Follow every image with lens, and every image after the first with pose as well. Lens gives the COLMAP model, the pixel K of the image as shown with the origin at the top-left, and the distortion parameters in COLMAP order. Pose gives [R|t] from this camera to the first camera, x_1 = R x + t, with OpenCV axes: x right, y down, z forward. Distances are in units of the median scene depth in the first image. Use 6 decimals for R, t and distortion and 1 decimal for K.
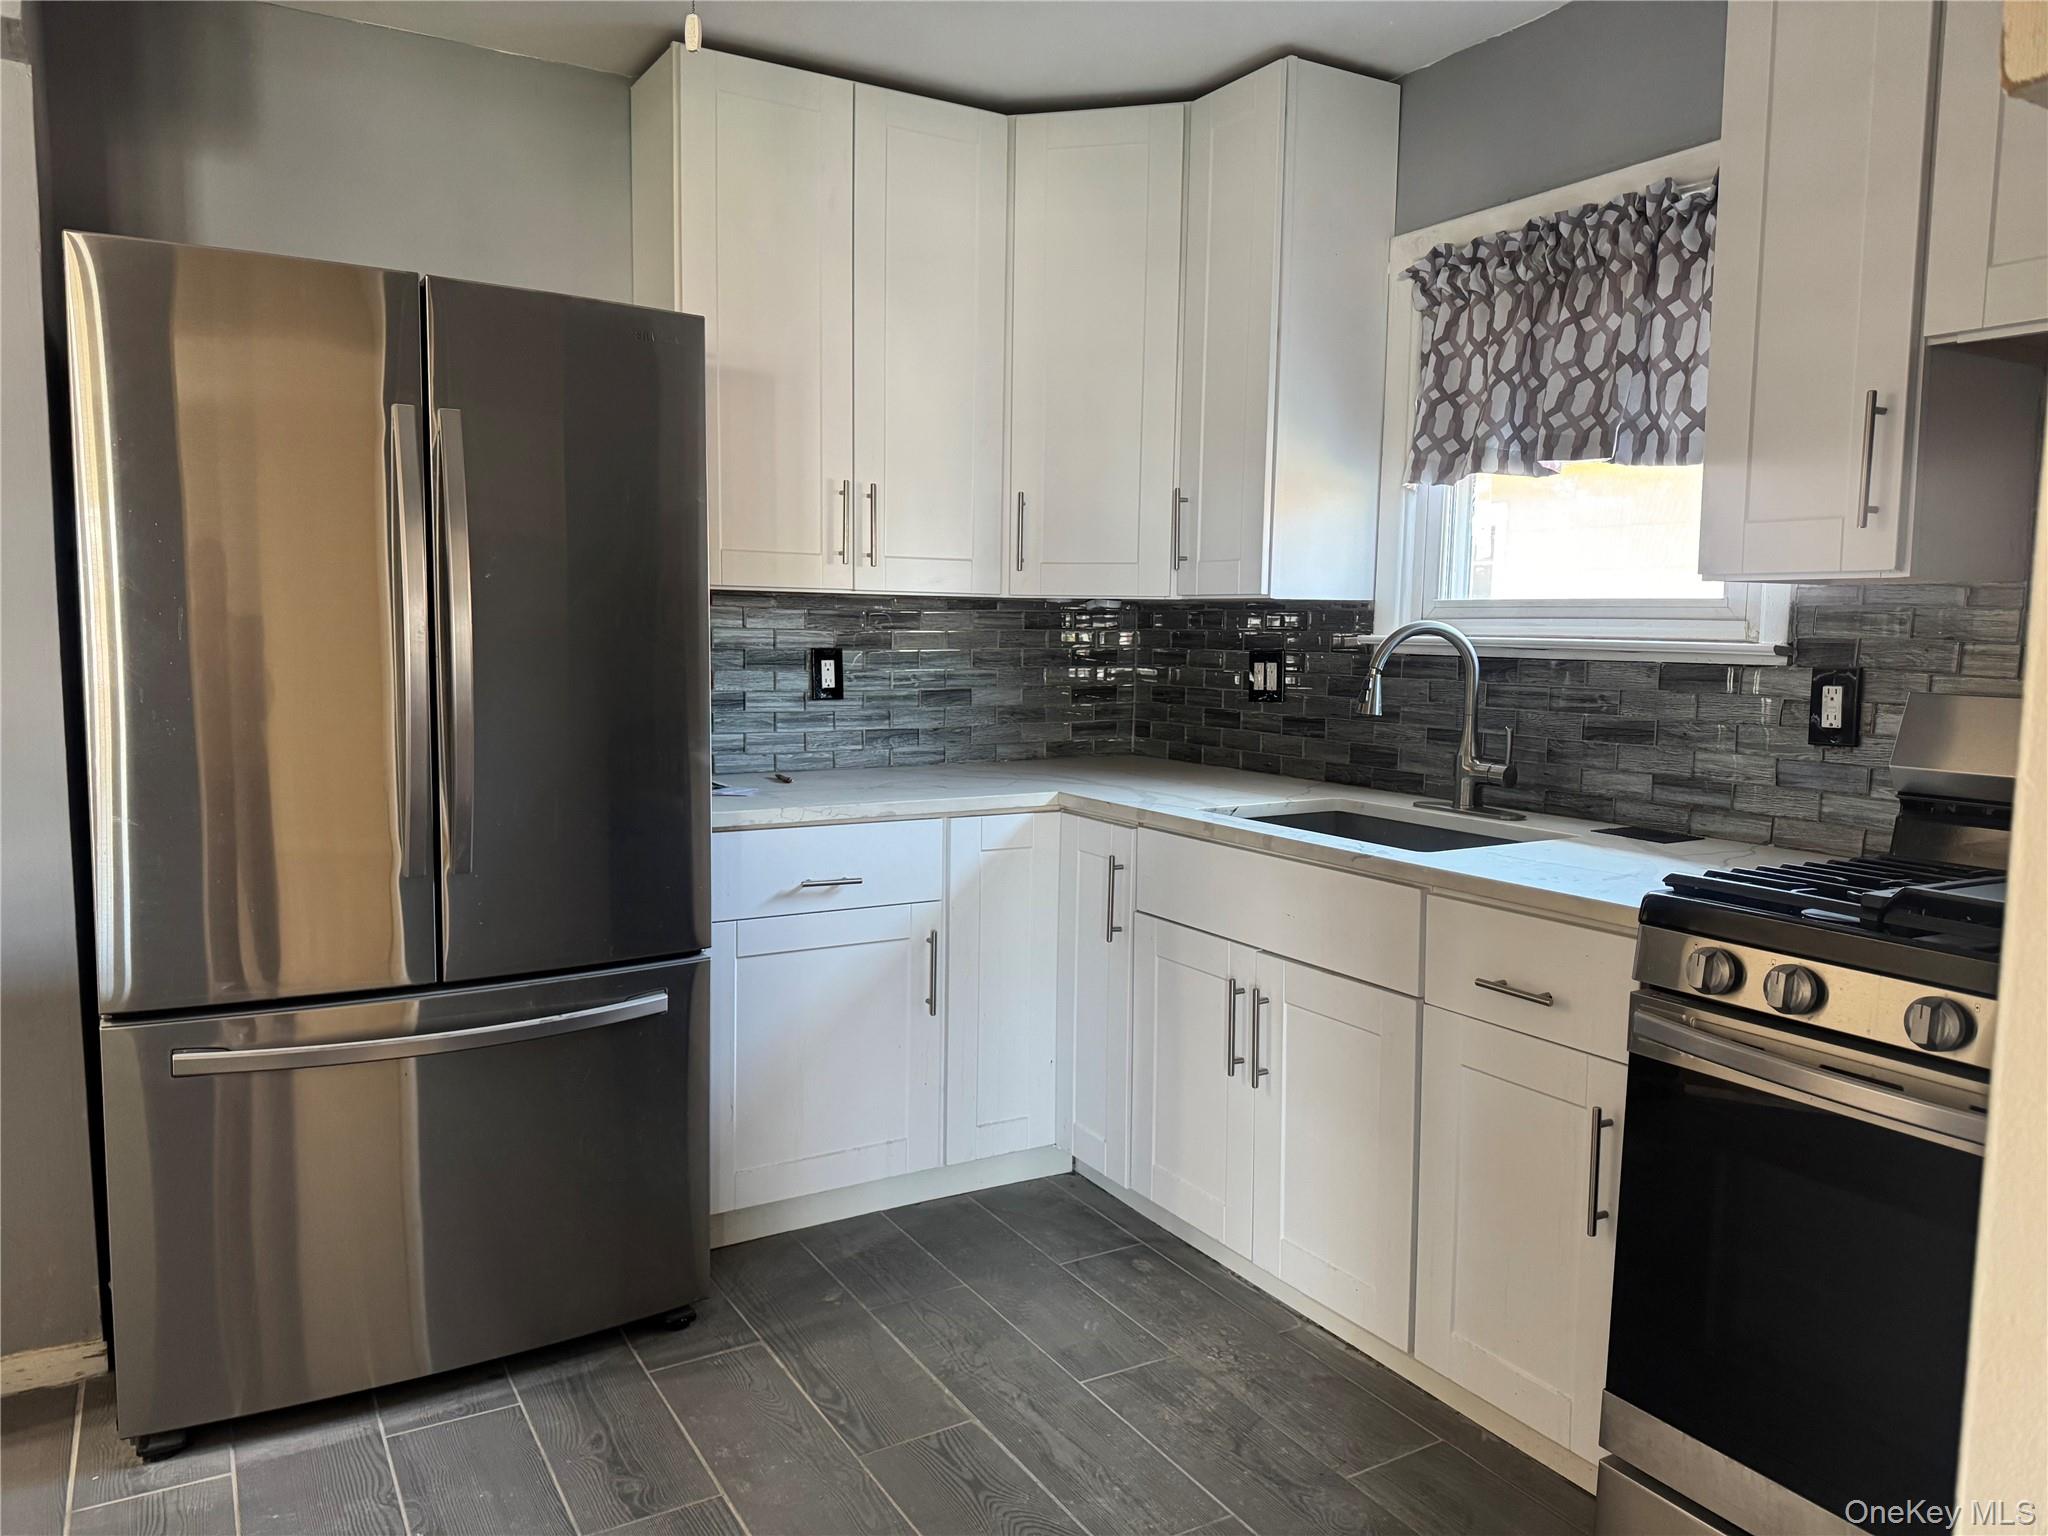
lens RADIAL K [[1452.2, 0, 1015.5], [0, 1452.2, 763.0], [0, 0, 1]] dist [0.136198, -0.176742]
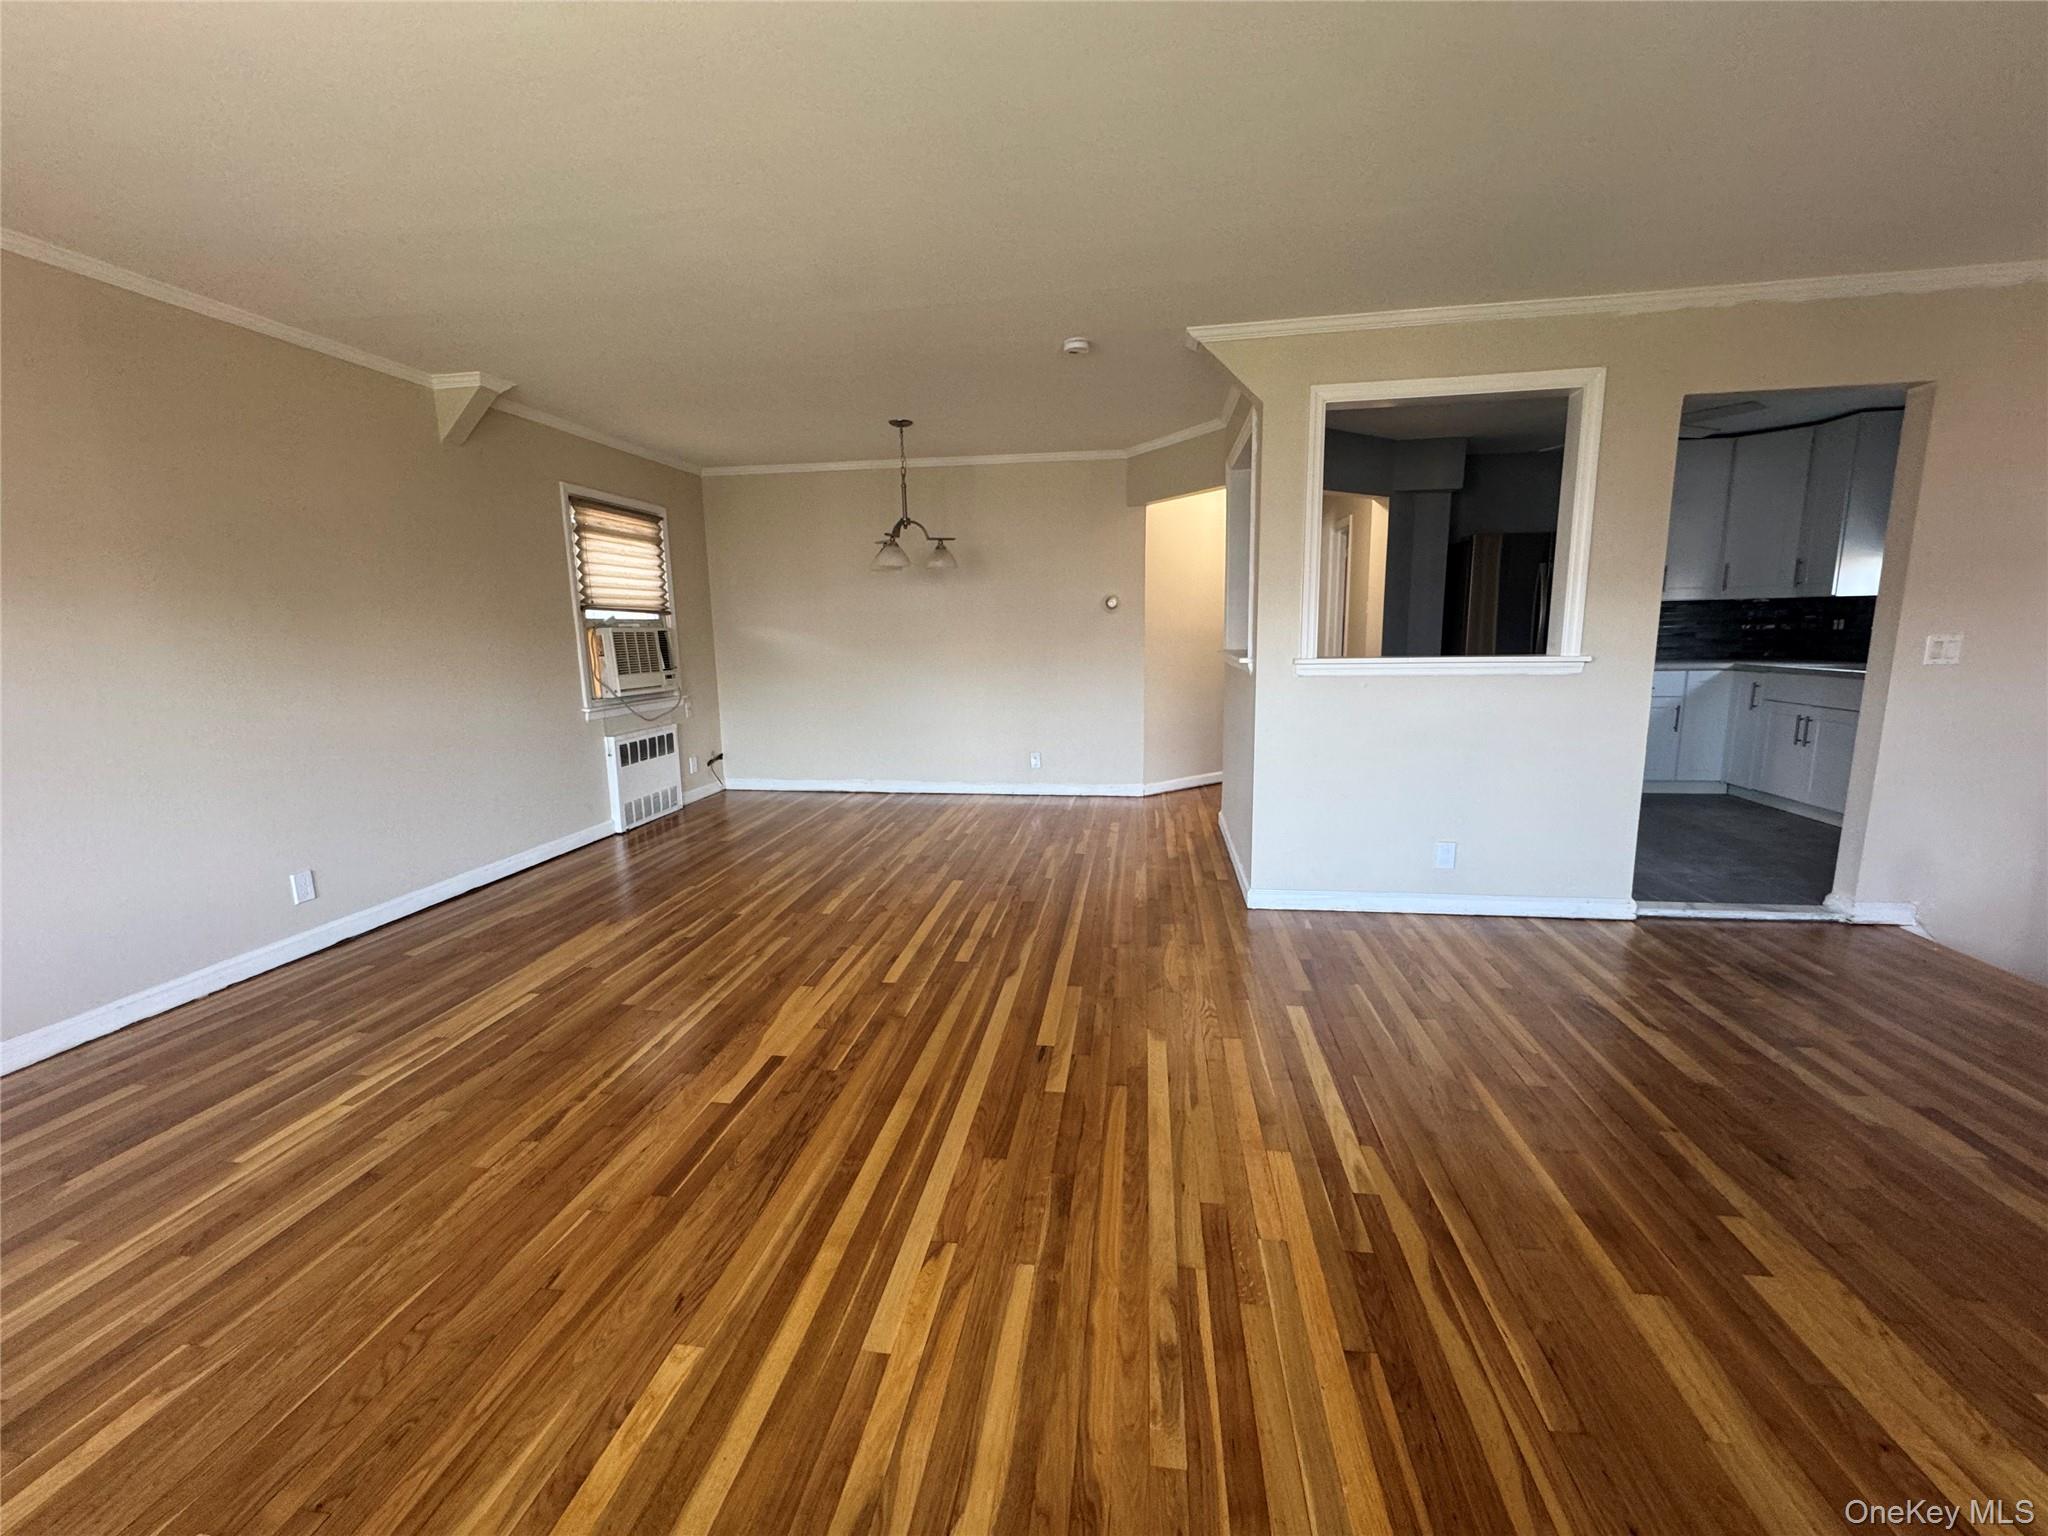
lens RADIAL K [[812.7, 0, 1024.0], [0, 812.7, 768.0], [0, 0, 1]] dist [-0.003136, -0.000338]
pose [[0.776452, 0.077582, -0.625382, -0.051968], [-0.025646, 0.995461, 0.091650, 0.134076], [0.629654, -0.055123, 0.774918, -1.407775]]
